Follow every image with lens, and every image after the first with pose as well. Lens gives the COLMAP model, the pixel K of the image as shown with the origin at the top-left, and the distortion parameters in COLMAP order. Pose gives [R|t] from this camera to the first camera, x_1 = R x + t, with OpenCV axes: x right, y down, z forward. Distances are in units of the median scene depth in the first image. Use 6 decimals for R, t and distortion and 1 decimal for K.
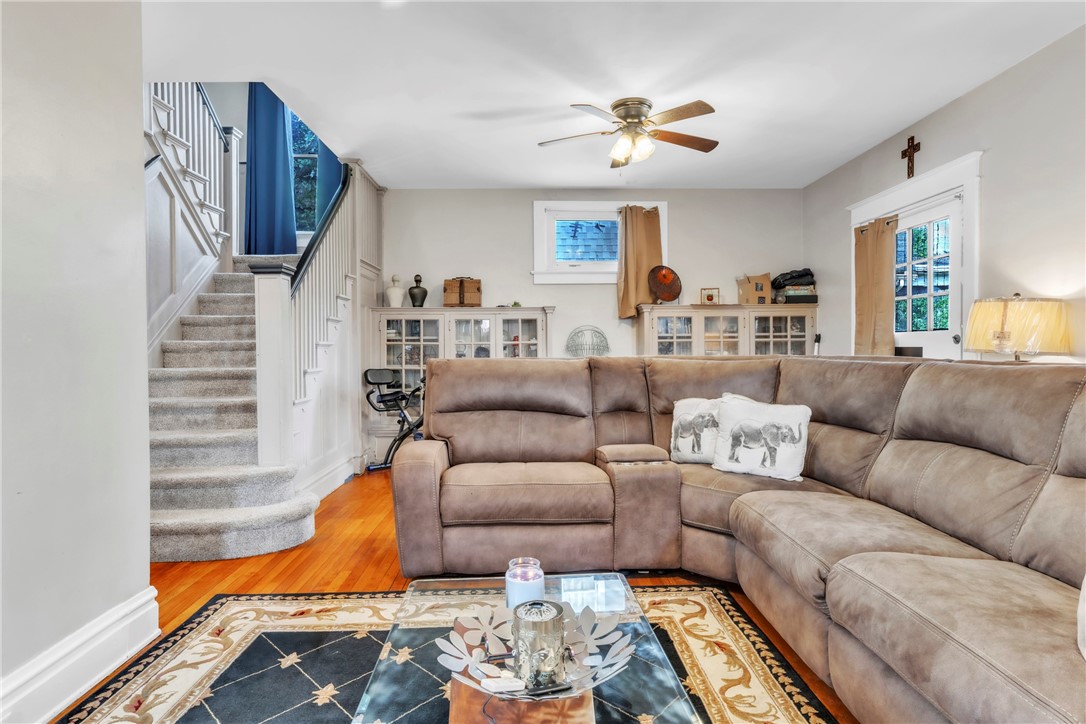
lens RADIAL K [[596.0, 0, 540.5], [0, 596.0, 357.7], [0, 0, 1]] dist [0.000042, 0.003579]
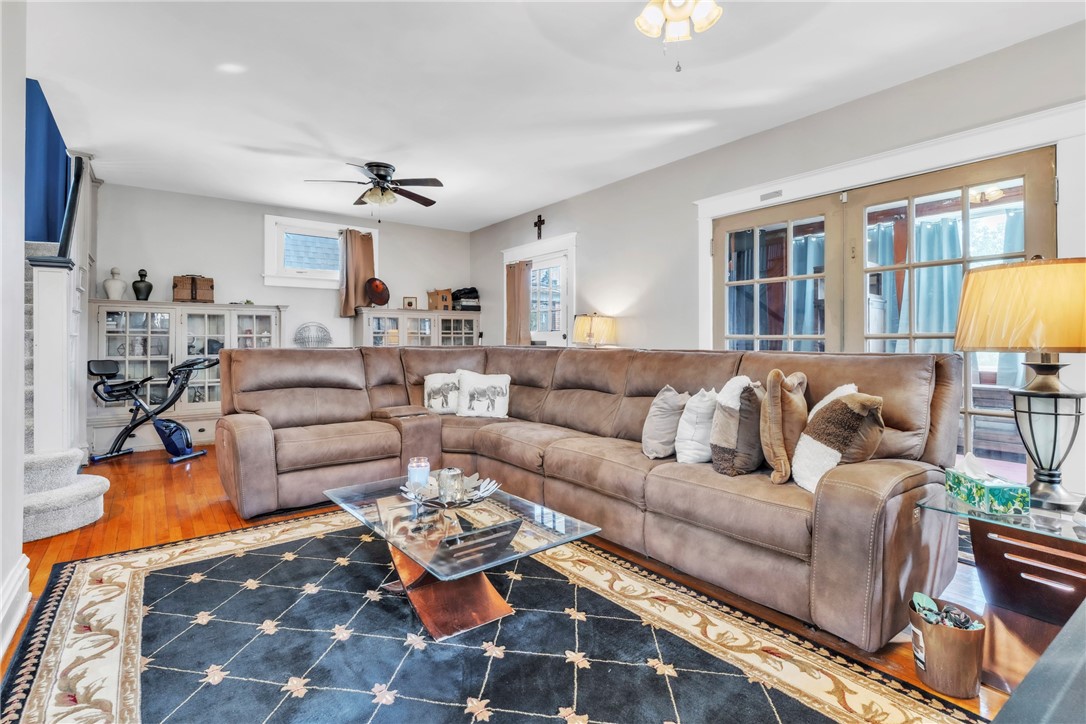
lens RADIAL K [[510.5, 0, 522.6], [0, 510.5, 338.1], [0, 0, 1]] dist [0.000544, 0.001127]
pose [[0.832339, 0.007782, 0.554212, -0.285045], [0.004445, 0.999776, -0.020714, 0.004624], [-0.554249, 0.019704, 0.832118, -0.214189]]
